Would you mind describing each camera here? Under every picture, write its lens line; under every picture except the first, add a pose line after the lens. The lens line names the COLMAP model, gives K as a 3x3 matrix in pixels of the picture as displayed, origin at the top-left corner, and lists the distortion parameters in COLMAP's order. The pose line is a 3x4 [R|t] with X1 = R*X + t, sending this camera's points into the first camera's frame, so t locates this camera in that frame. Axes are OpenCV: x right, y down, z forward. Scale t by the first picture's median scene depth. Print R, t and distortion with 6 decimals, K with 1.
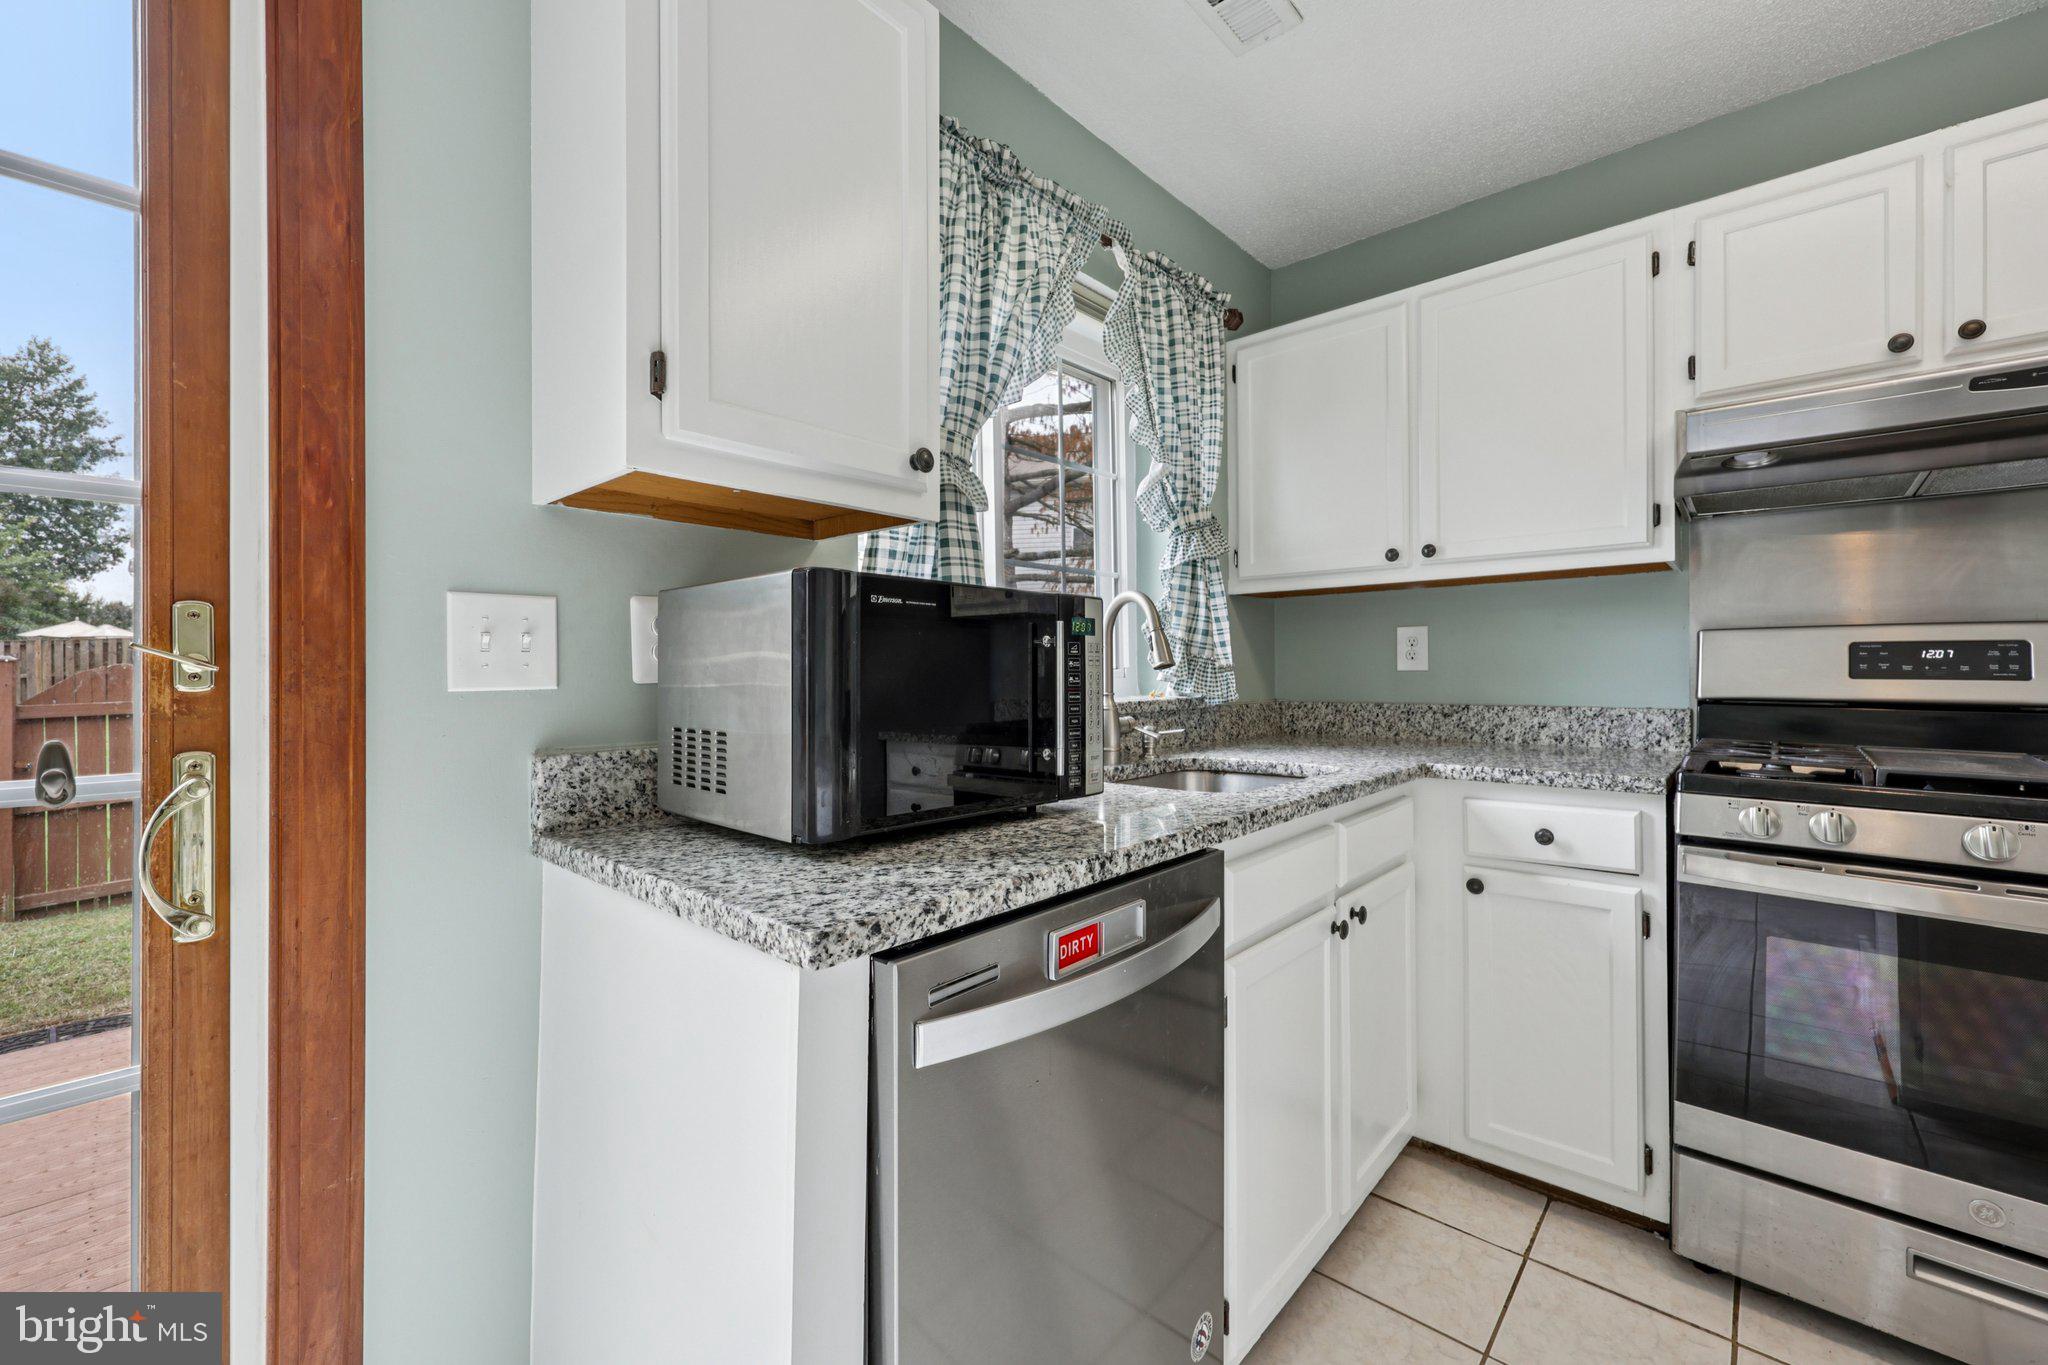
lens RADIAL K [[825.5, 0, 1030.4], [0, 825.5, 672.5], [0, 0, 1]] dist [-0.001692, -0.000259]
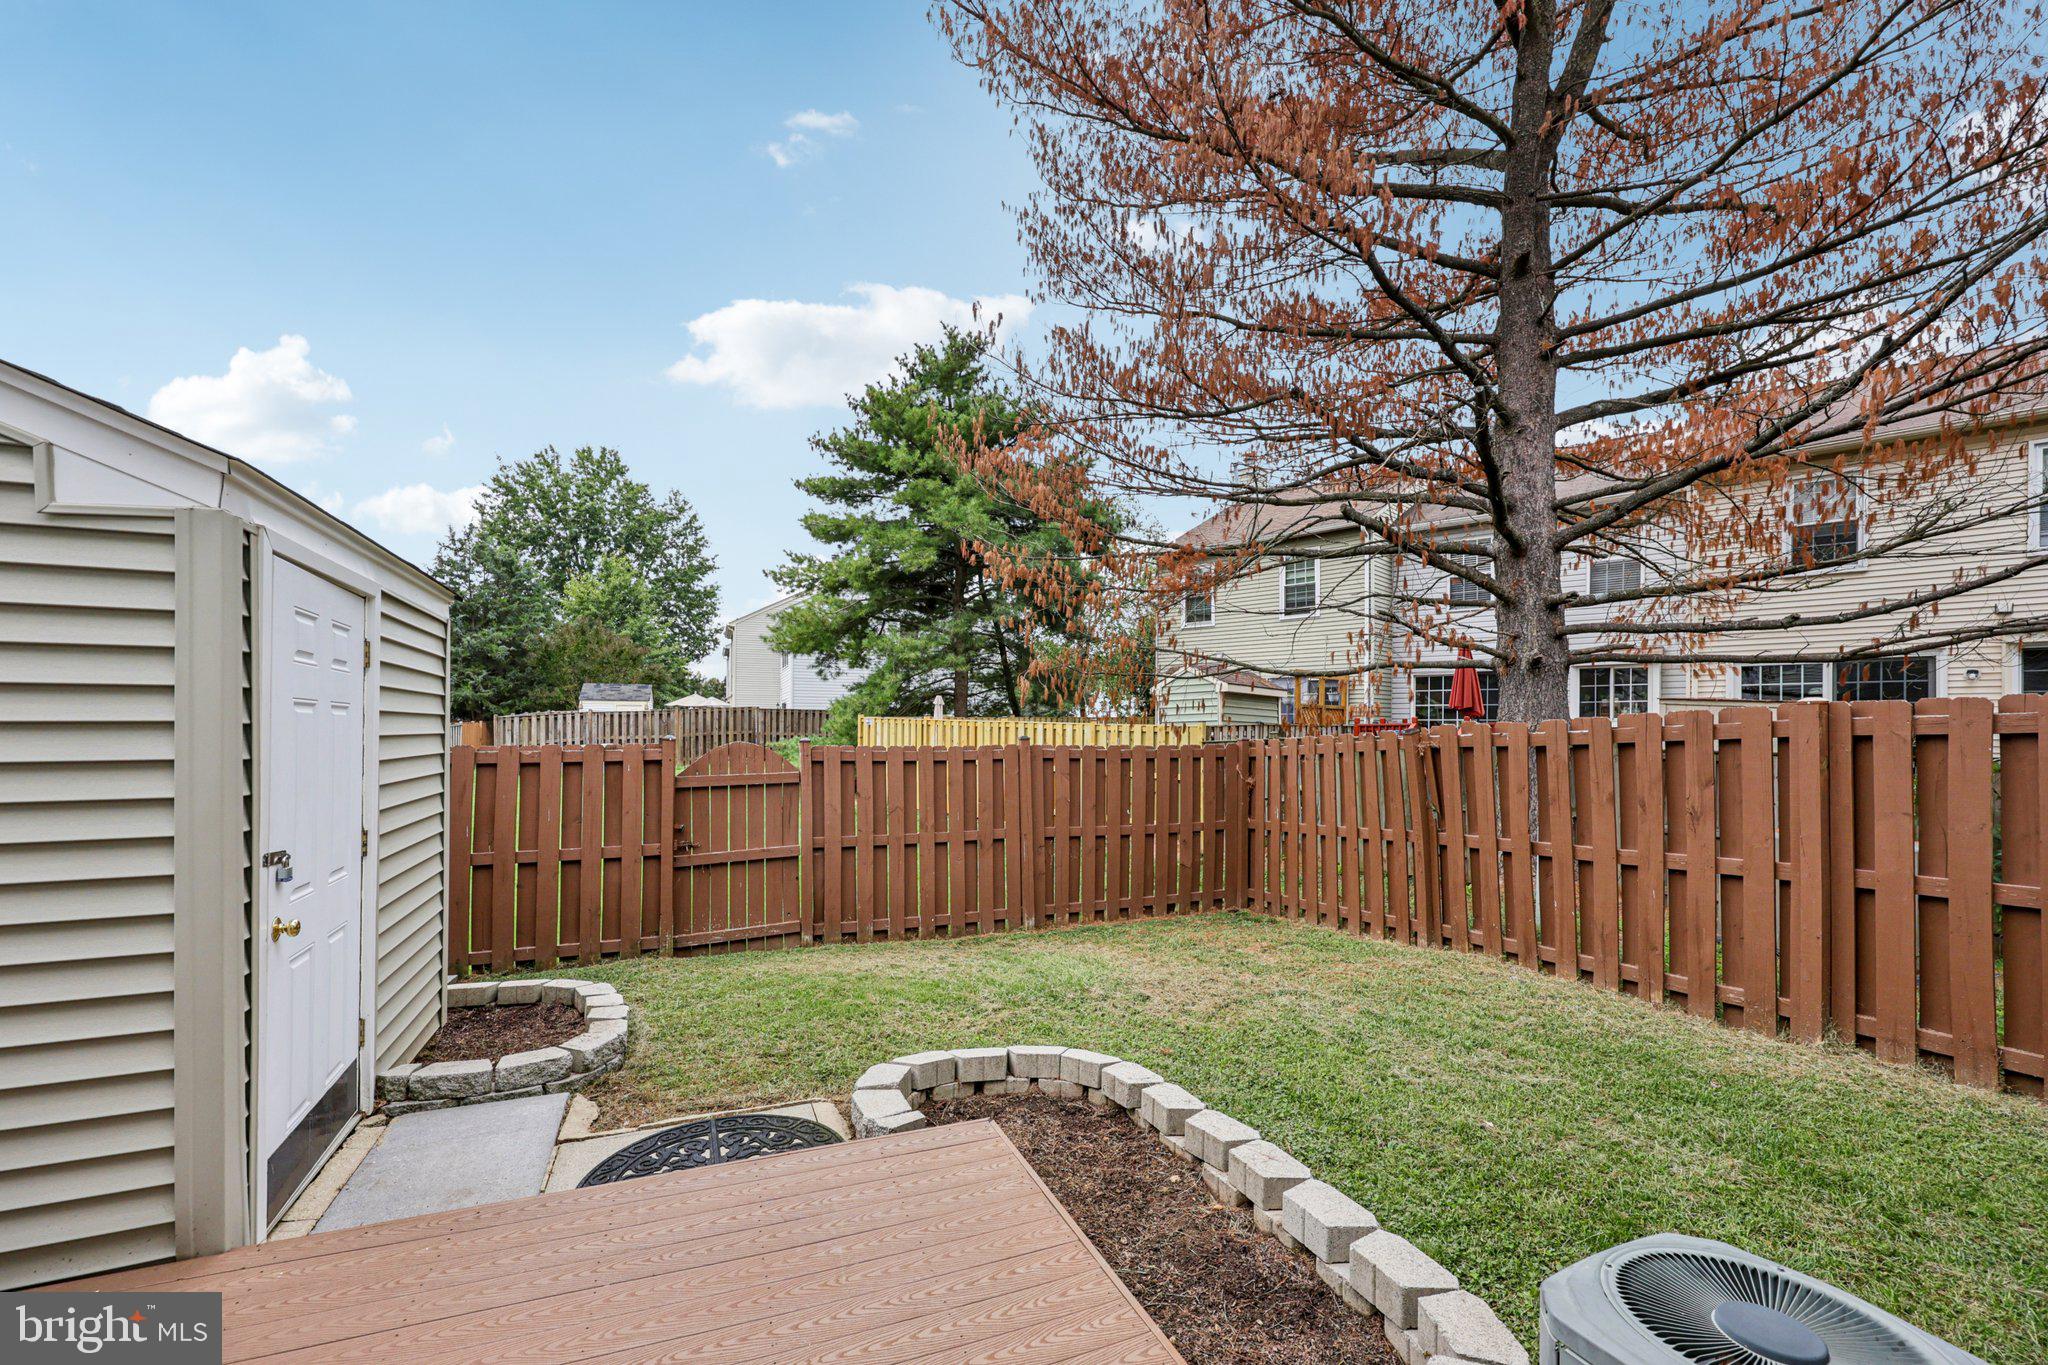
lens RADIAL K [[840.5, 0, 1049.8], [0, 840.5, 728.0], [0, 0, 1]] dist [0.002031, 0.000349]
pose [[0.897862, 0.004390, -0.440256, -0.665903], [-0.006901, 0.999968, -0.004102, -0.097917], [0.440224, 0.006721, 0.897863, 0.453796]]
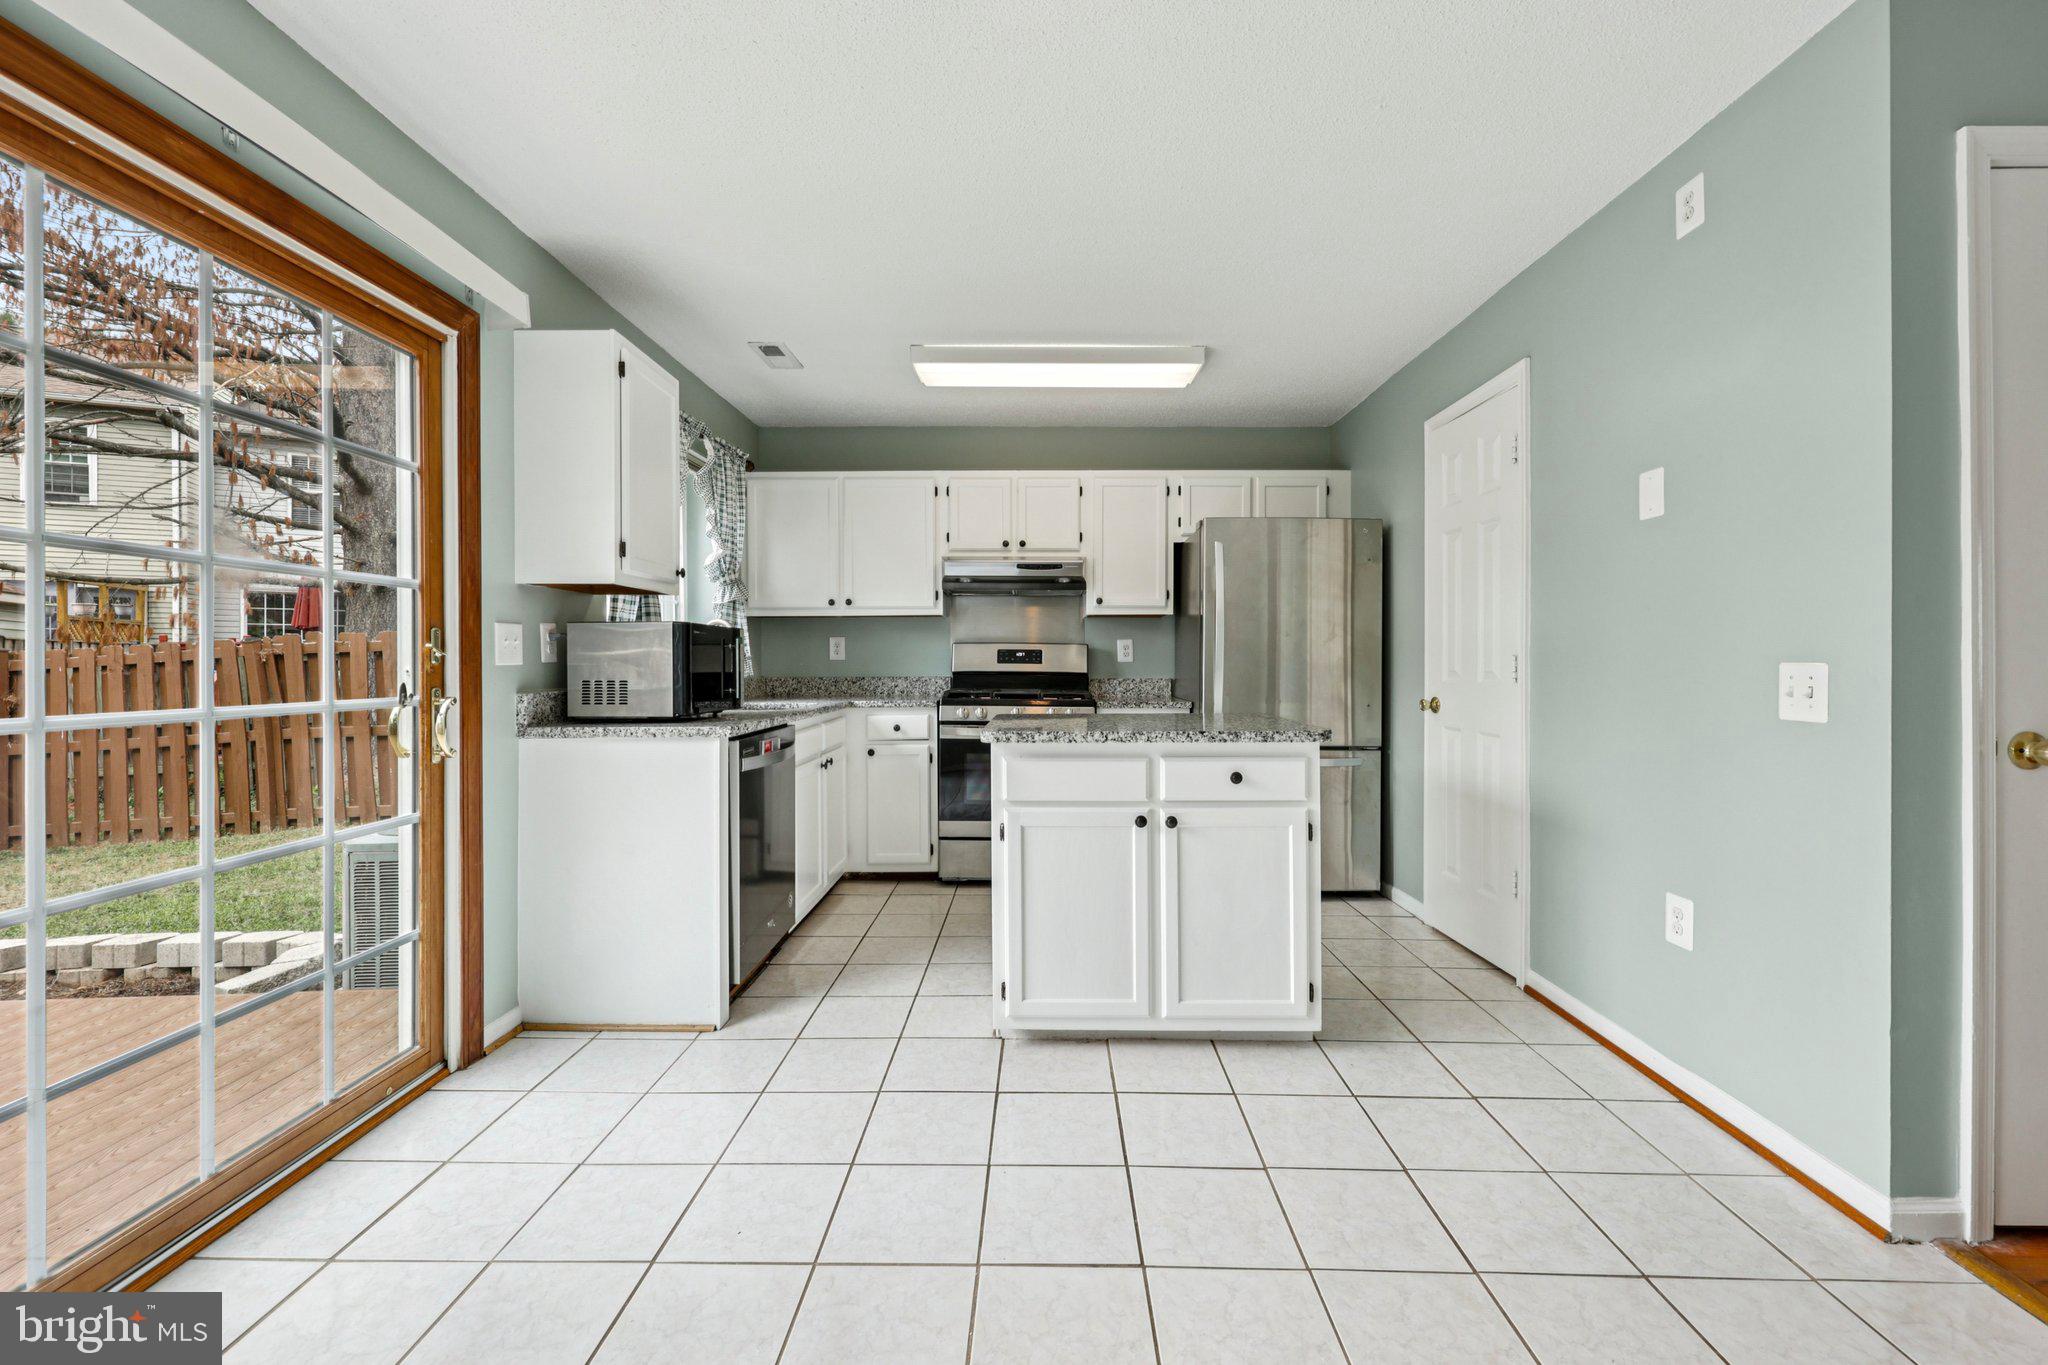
lens RADIAL K [[831.5, 0, 1024.3], [0, 831.5, 666.1], [0, 0, 1]] dist [-0.000058, -0.000065]
pose [[0.757921, -0.000303, 0.652347, -0.657235], [-0.000106, 1.000000, 0.000588, 0.014720], [-0.652347, -0.000514, 0.757921, -1.049214]]
